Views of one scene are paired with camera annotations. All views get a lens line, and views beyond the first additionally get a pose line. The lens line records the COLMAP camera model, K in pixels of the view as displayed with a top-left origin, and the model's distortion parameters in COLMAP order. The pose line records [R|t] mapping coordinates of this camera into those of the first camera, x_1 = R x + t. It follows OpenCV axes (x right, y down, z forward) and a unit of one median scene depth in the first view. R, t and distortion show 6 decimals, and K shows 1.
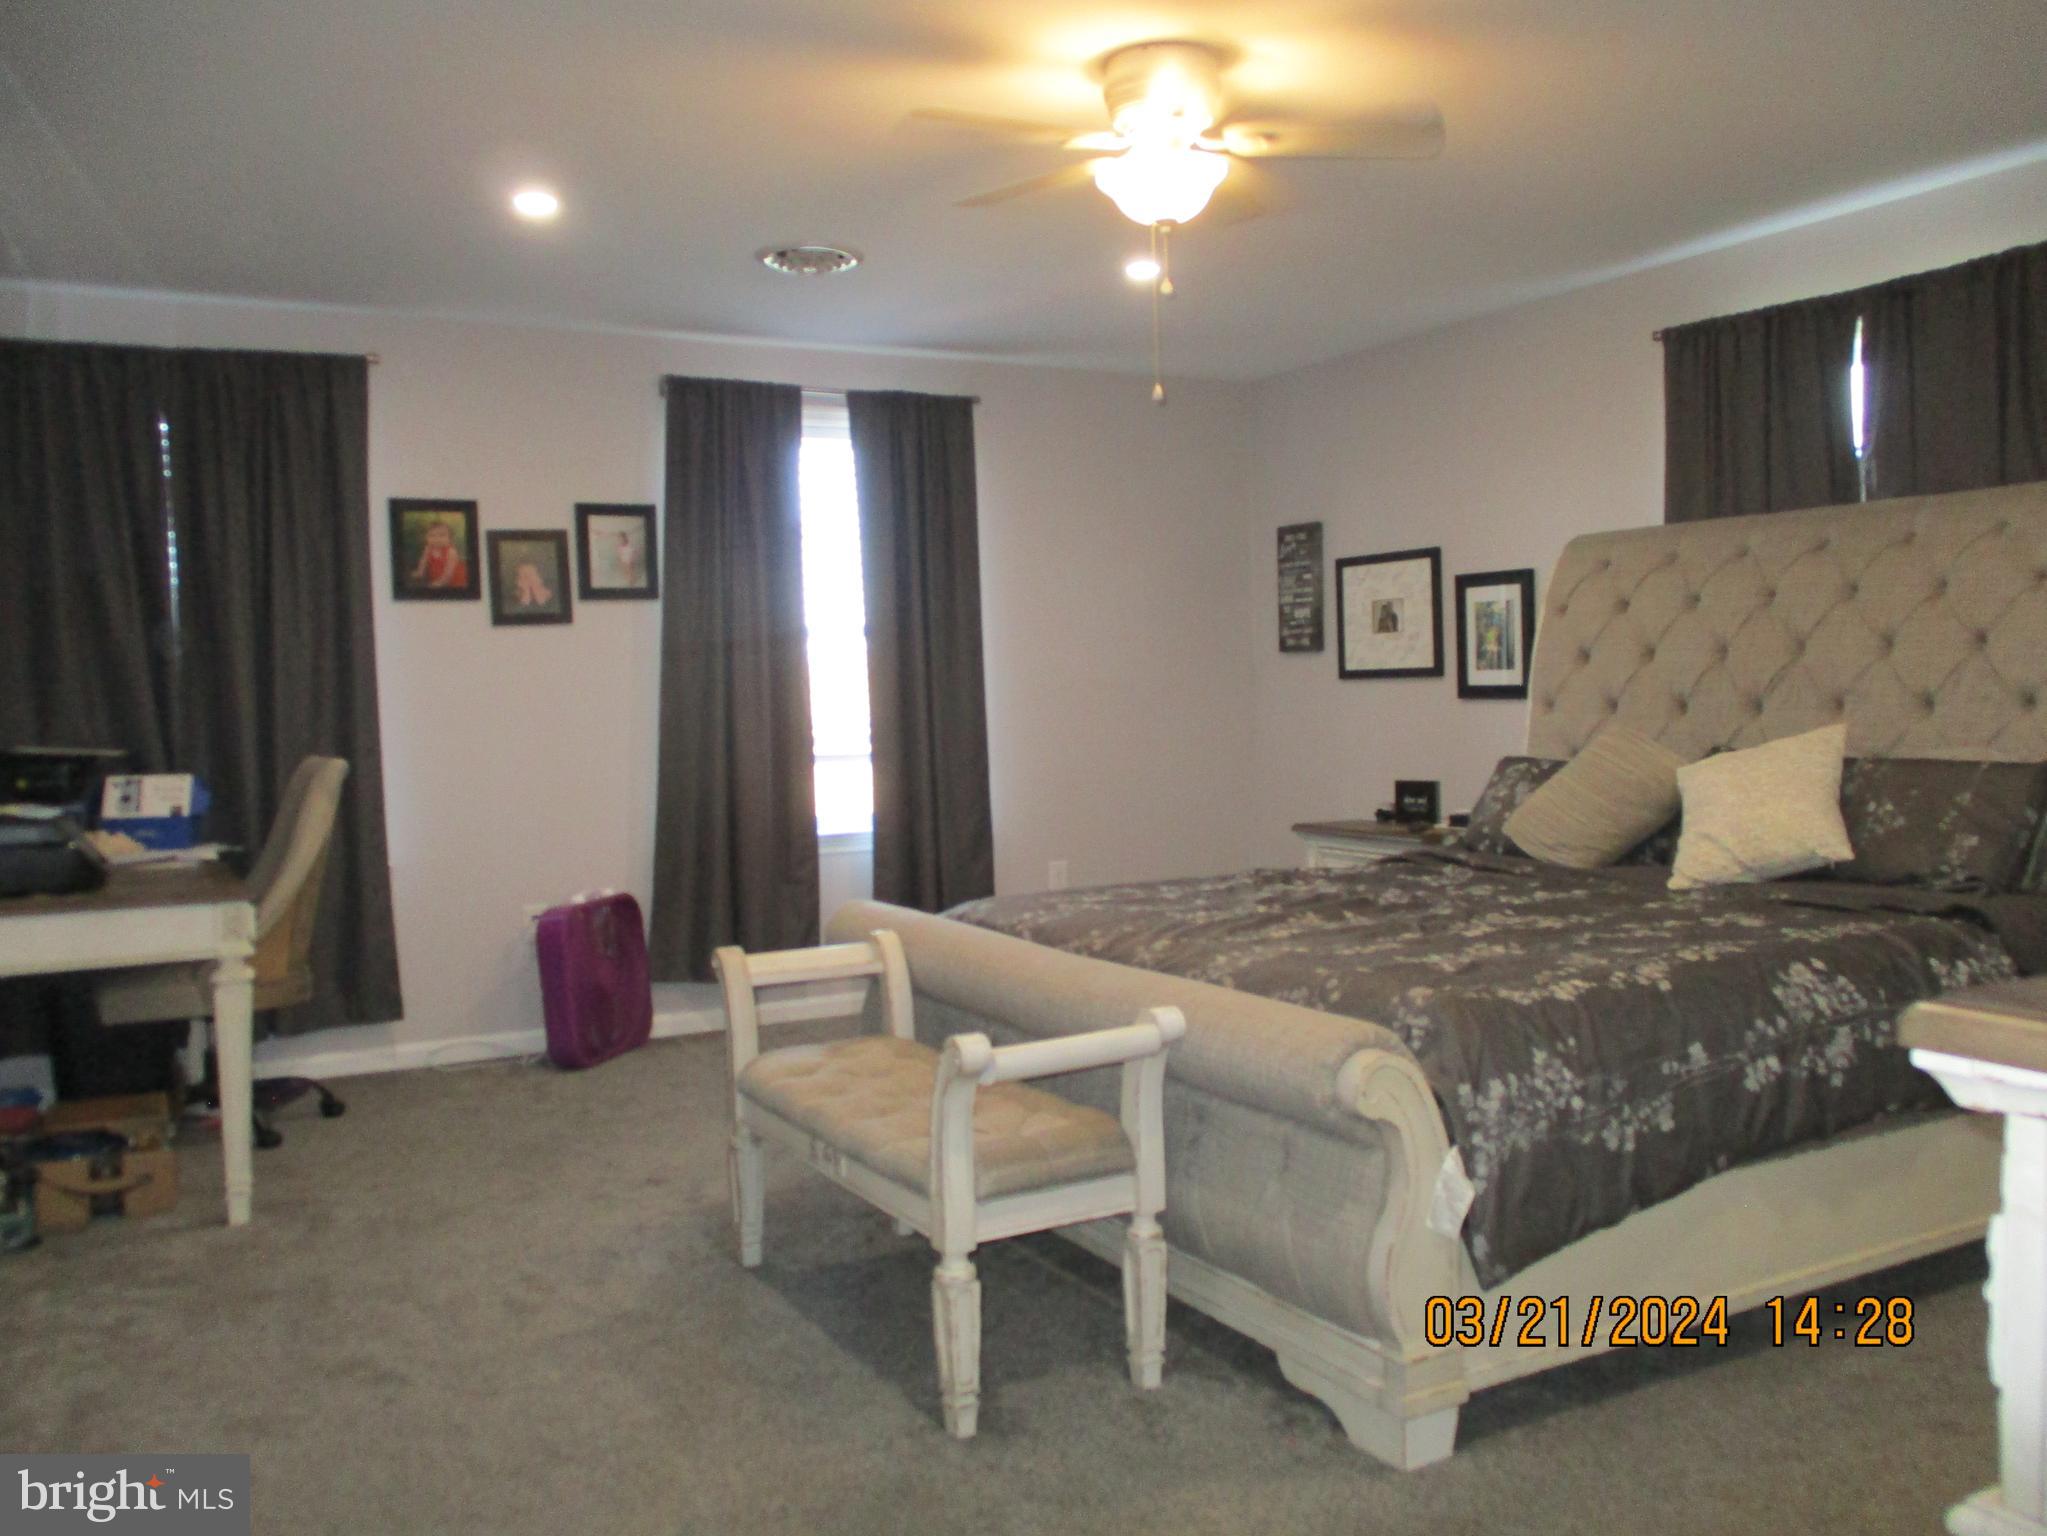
lens RADIAL K [[1712.3, 0, 1034.4], [0, 1712.3, 770.1], [0, 0, 1]] dist [-0.031470, -0.028773]
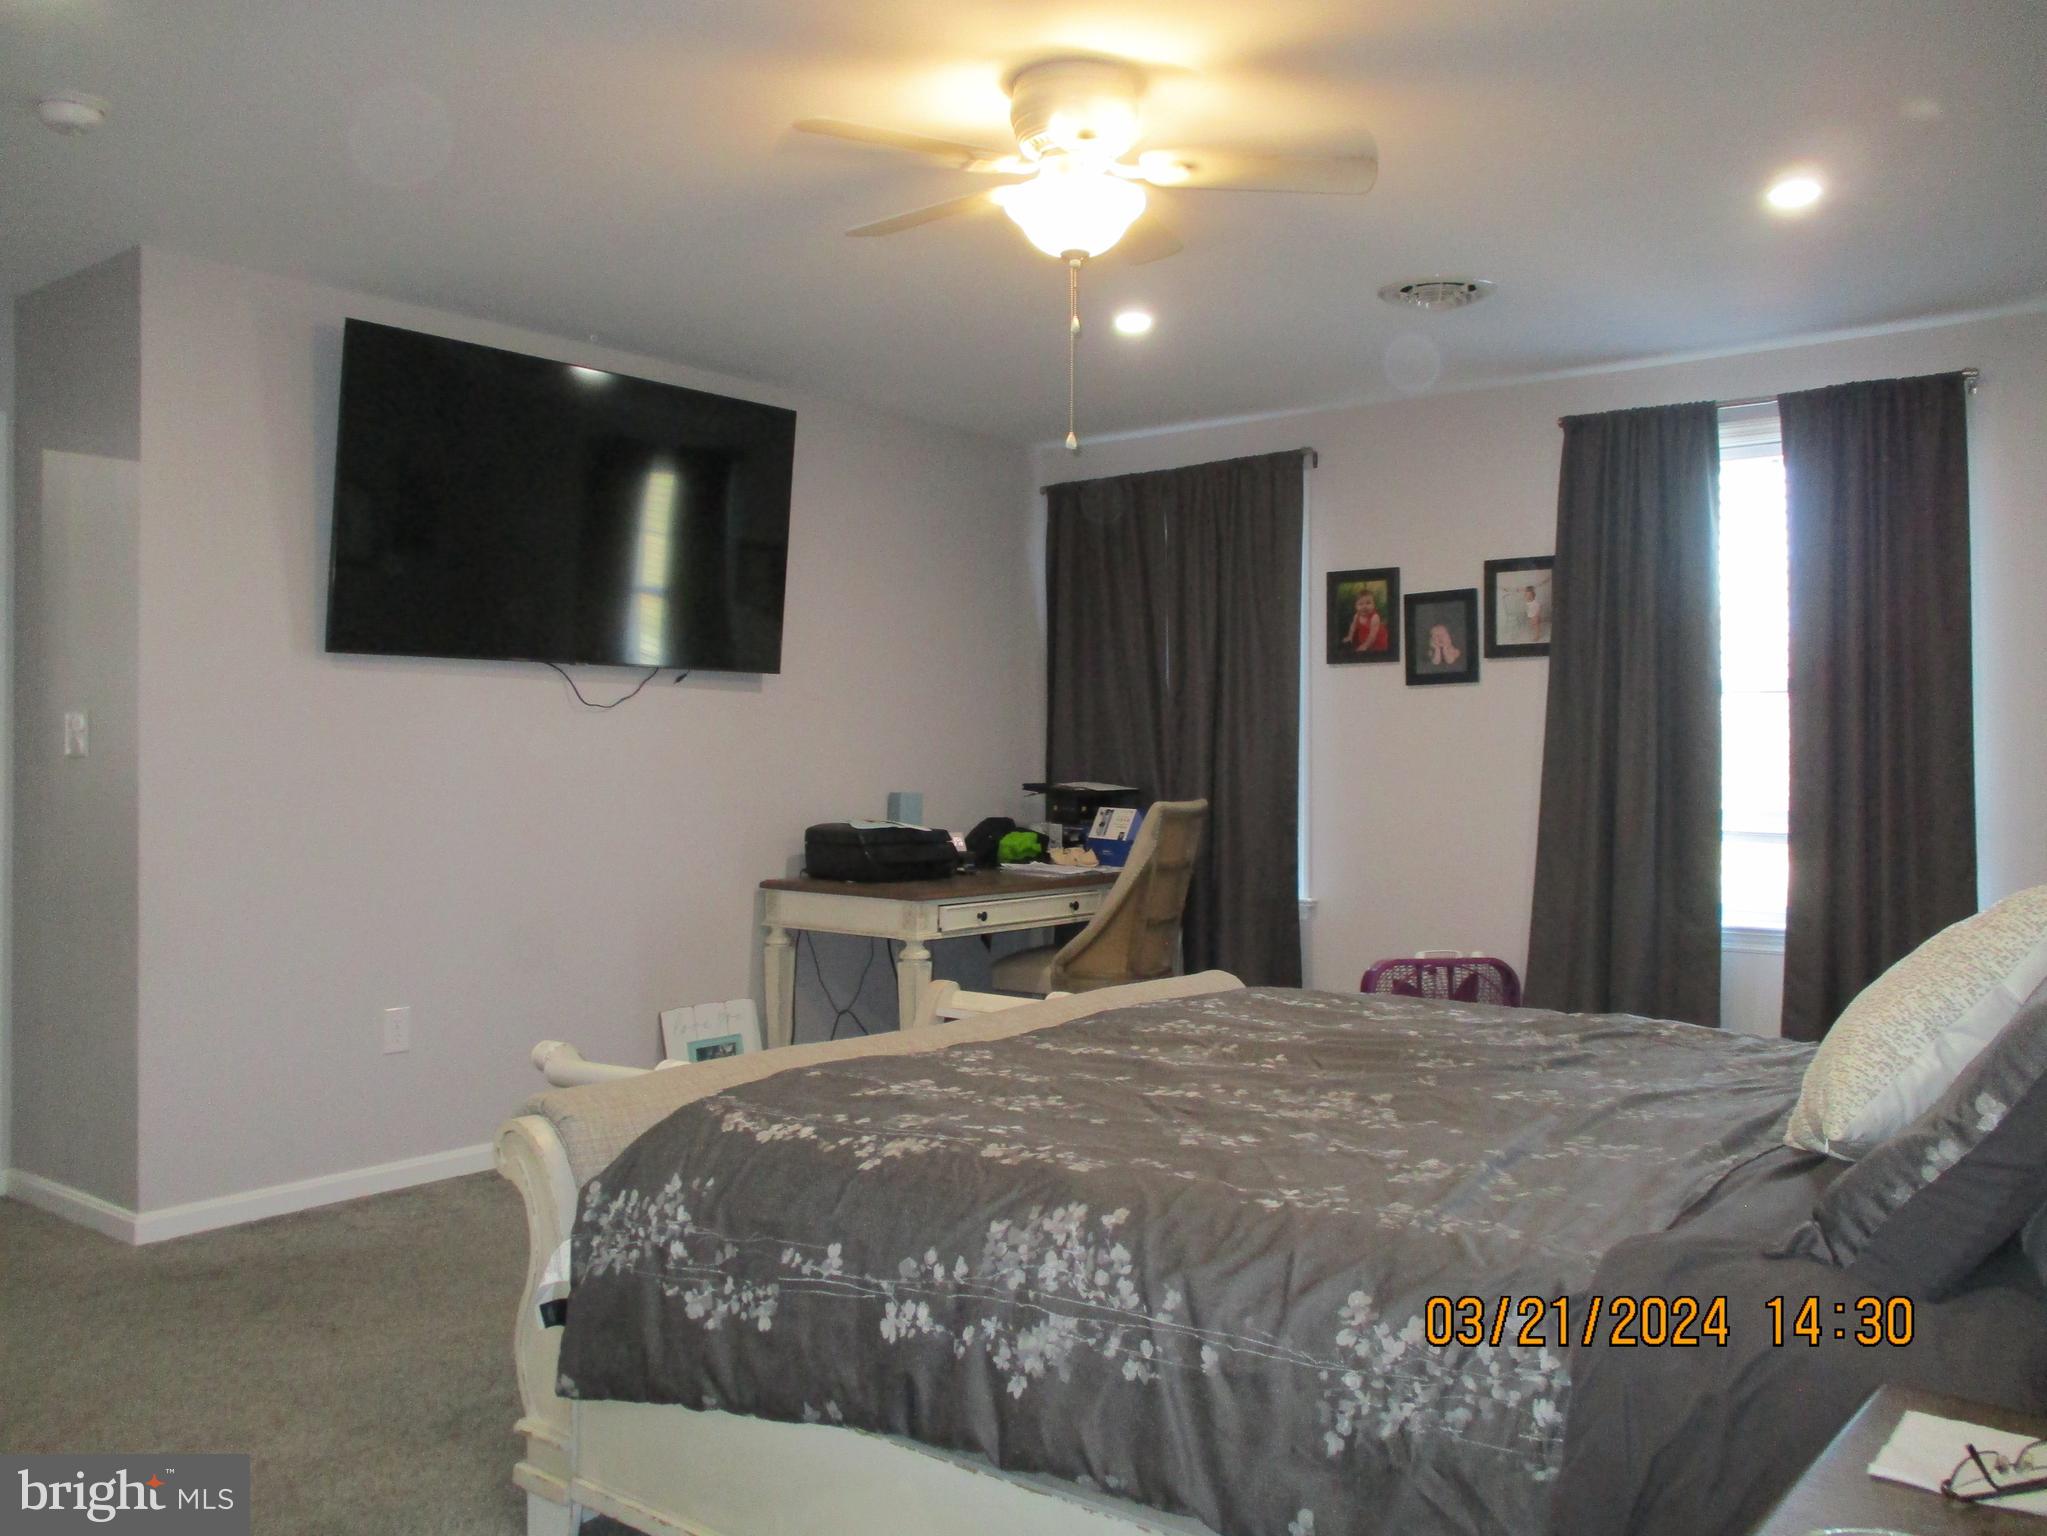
lens RADIAL K [[1712.3, 0, 1034.2], [0, 1712.3, 769.6], [0, 0, 1]] dist [-0.031470, -0.028773]
pose [[0.395405, 0.031148, -0.917978, 0.559791], [-0.055548, 0.998406, 0.009950, -0.031698], [0.916825, 0.047058, 0.396506, 0.385316]]
